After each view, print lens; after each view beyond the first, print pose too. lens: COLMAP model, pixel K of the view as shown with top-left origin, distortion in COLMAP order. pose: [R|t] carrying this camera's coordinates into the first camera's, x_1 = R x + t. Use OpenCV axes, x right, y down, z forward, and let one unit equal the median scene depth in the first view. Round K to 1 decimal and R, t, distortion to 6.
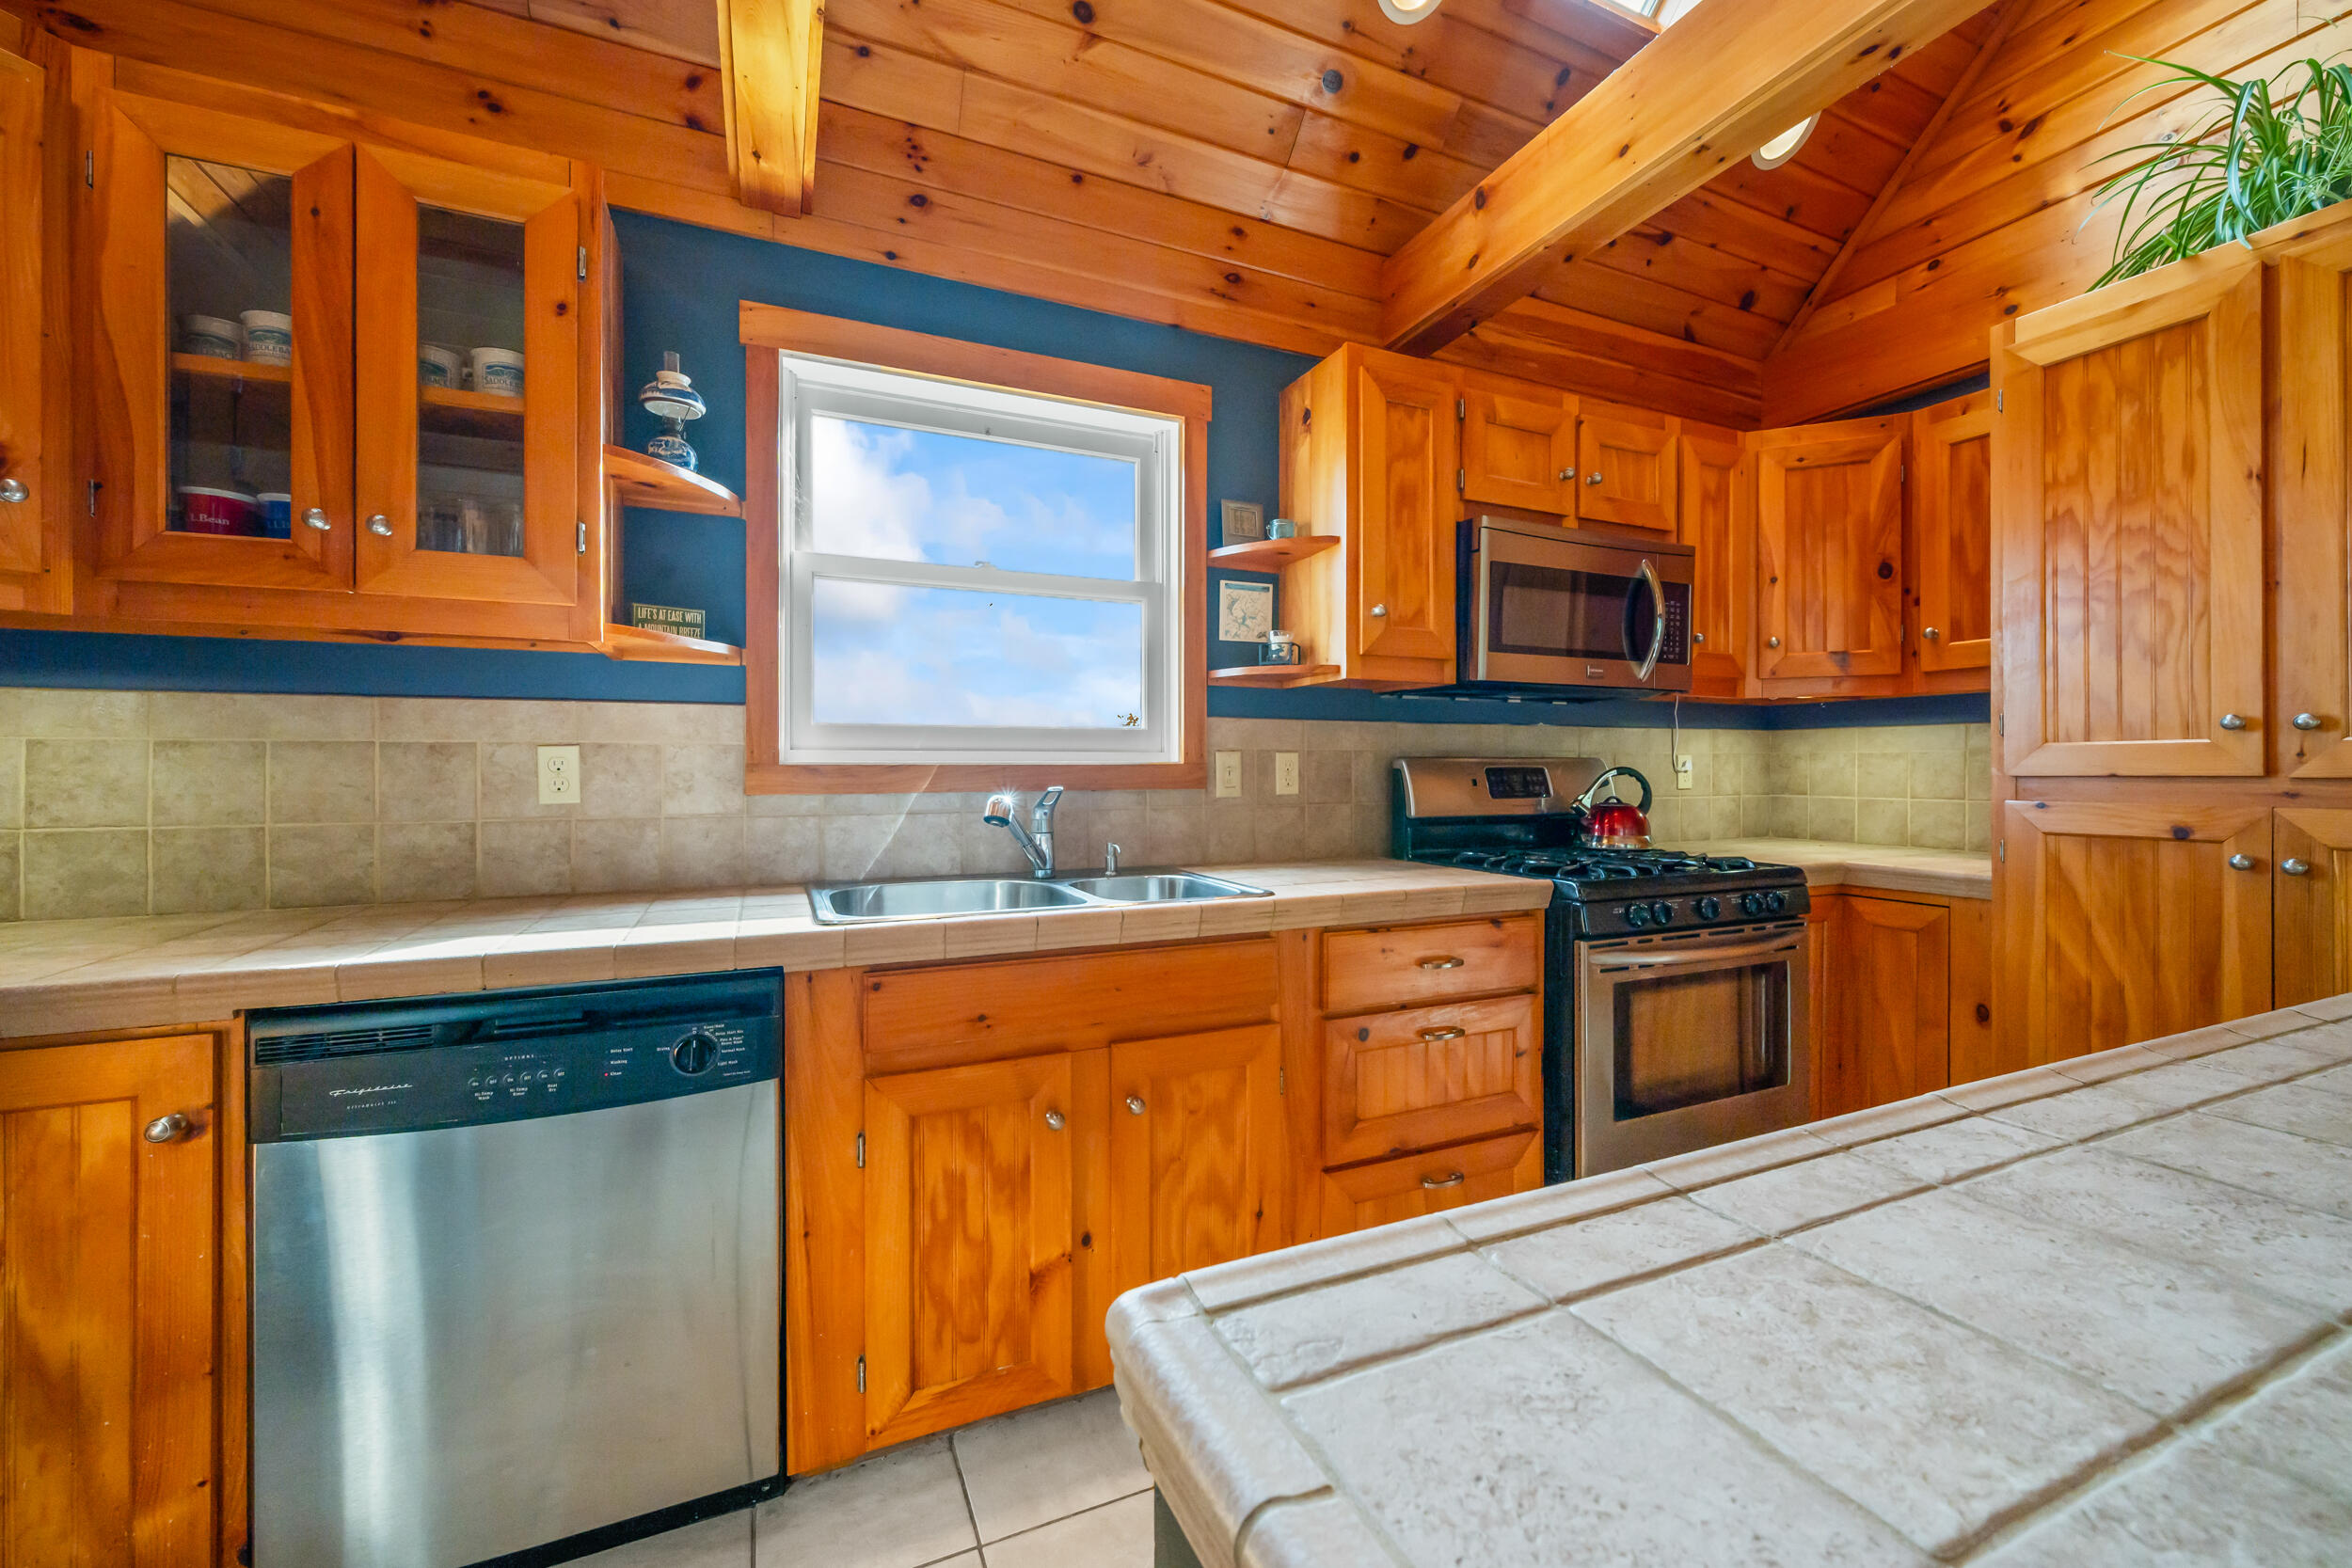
lens RADIAL K [[926.5, 0, 1175.8], [0, 926.5, 771.3], [0, 0, 1]] dist [-0.001641, -0.001038]
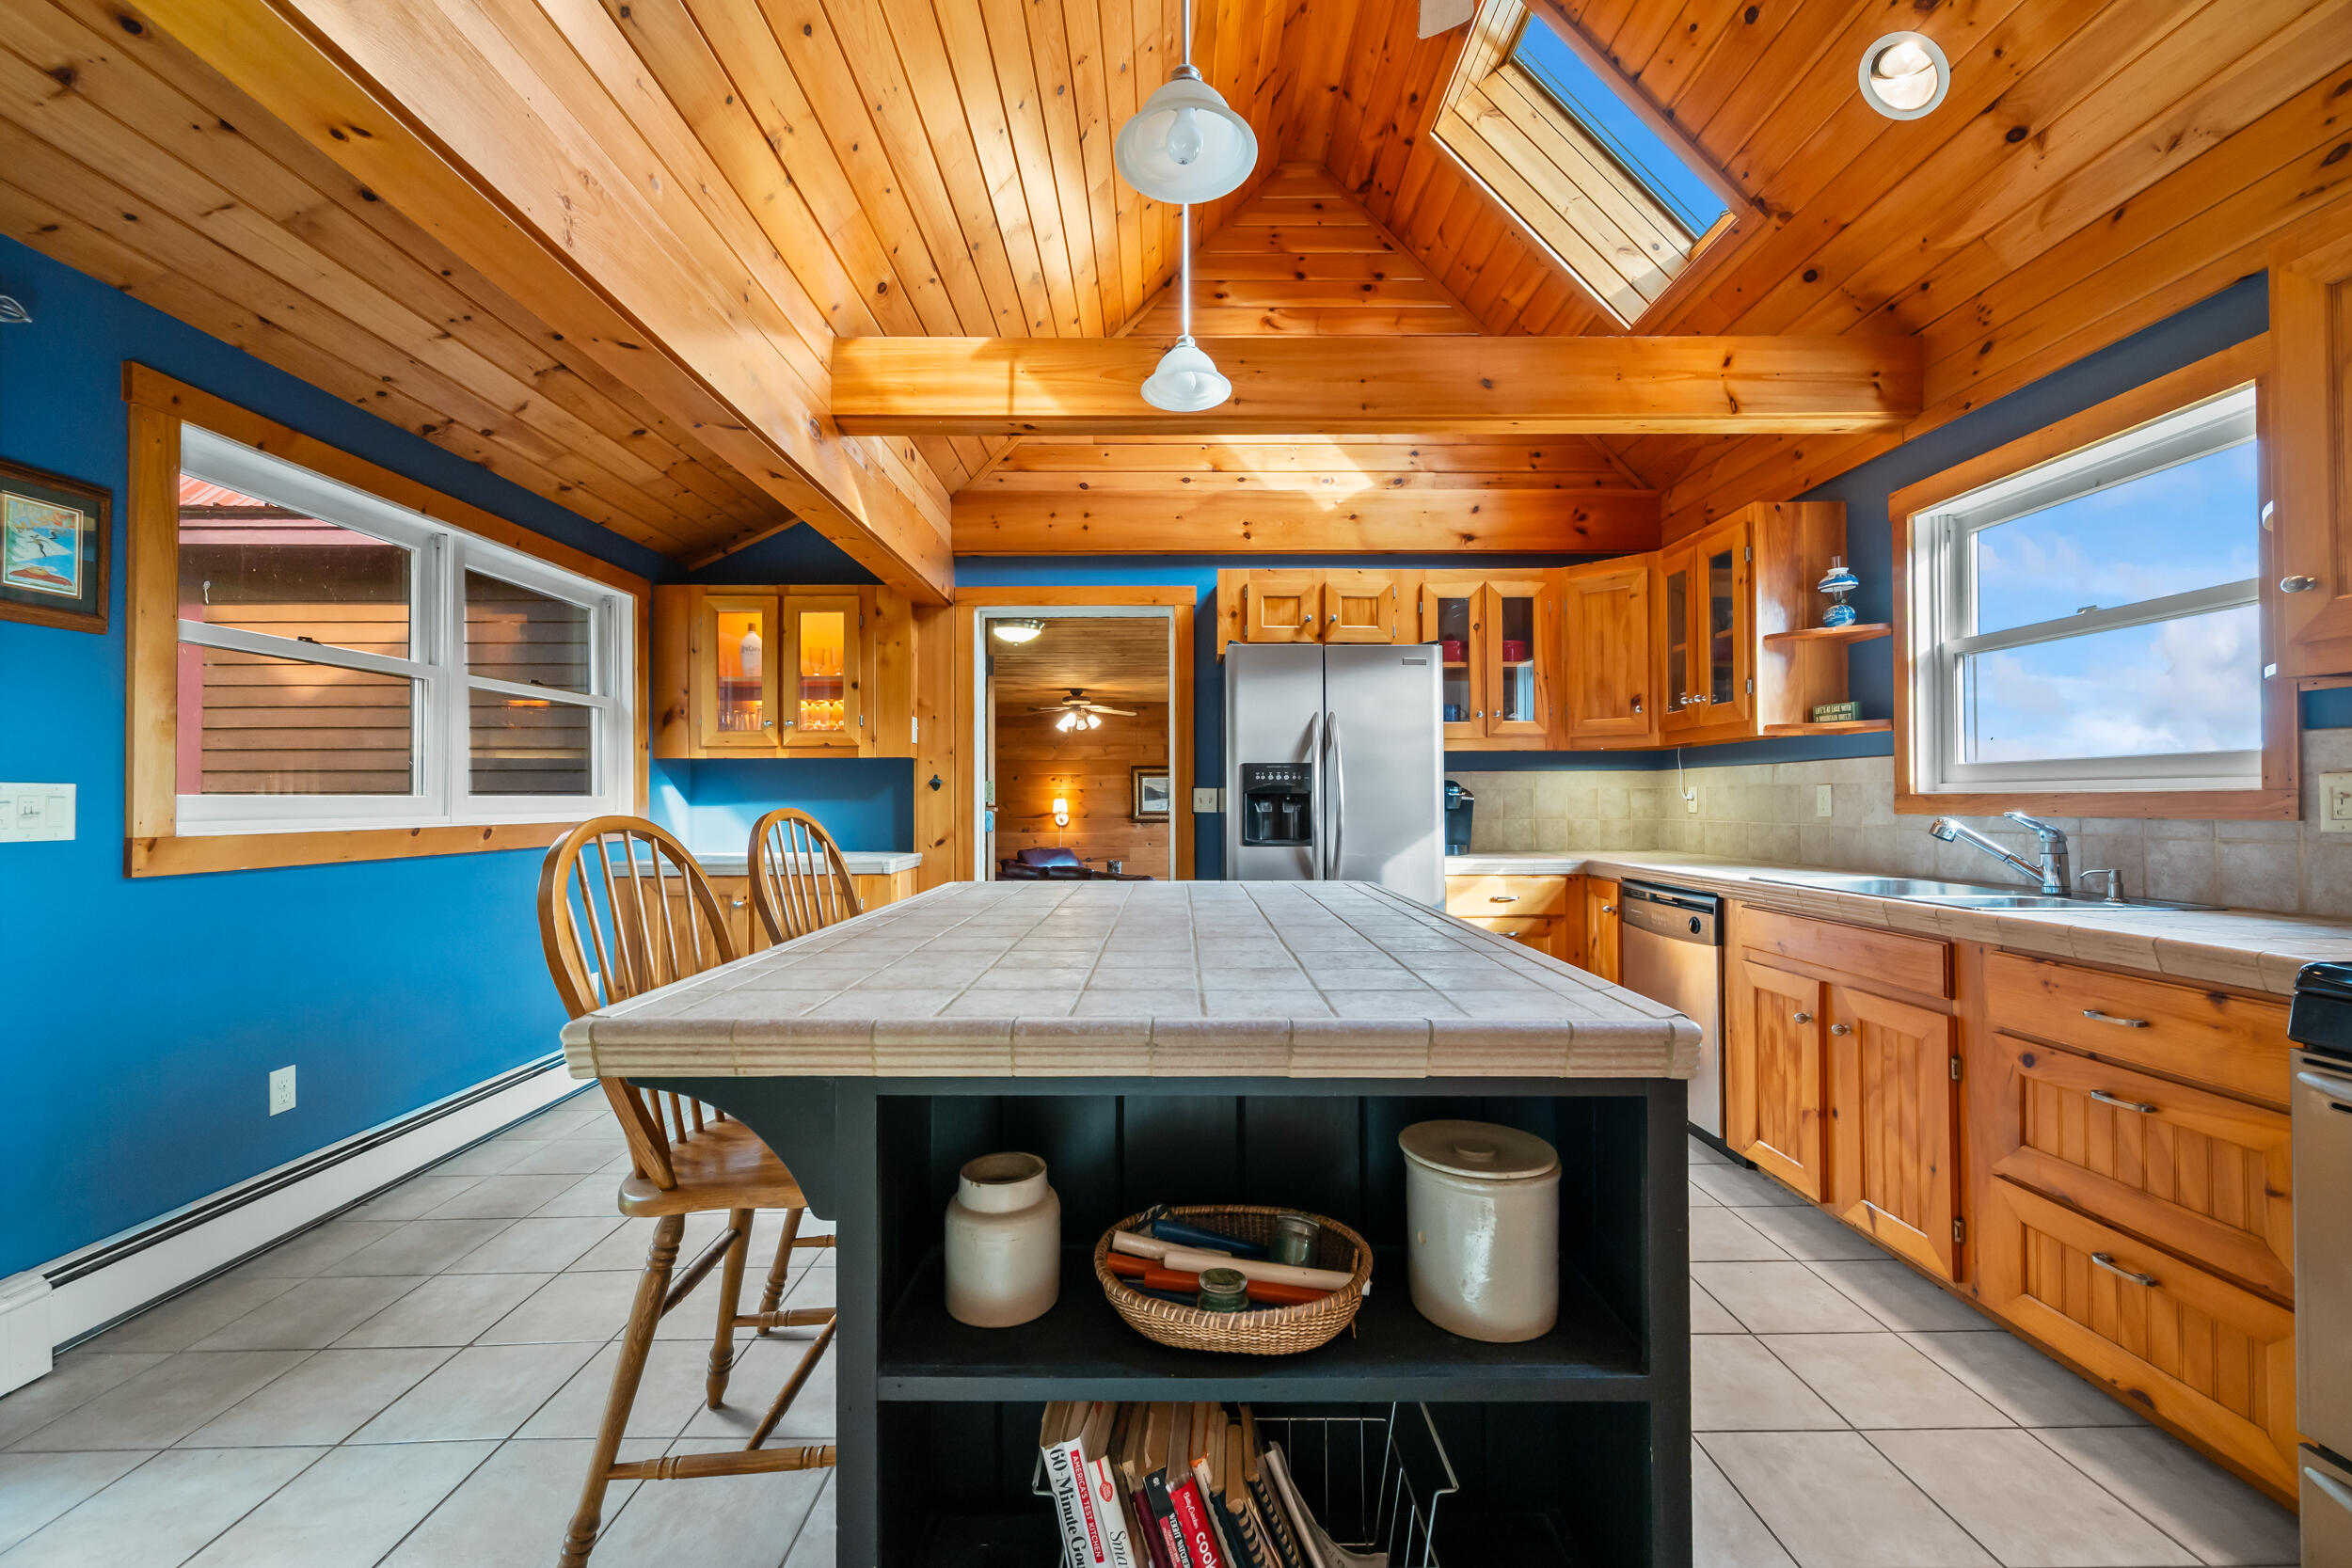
lens RADIAL K [[926.5, 0, 1170.1], [0, 926.5, 784.7], [0, 0, 1]] dist [-0.001641, -0.001038]
pose [[-0.405738, -0.012589, -0.913903, 1.432210], [0.004615, 0.999864, -0.015822, -0.004755], [0.913978, -0.010638, -0.405624, 0.528526]]
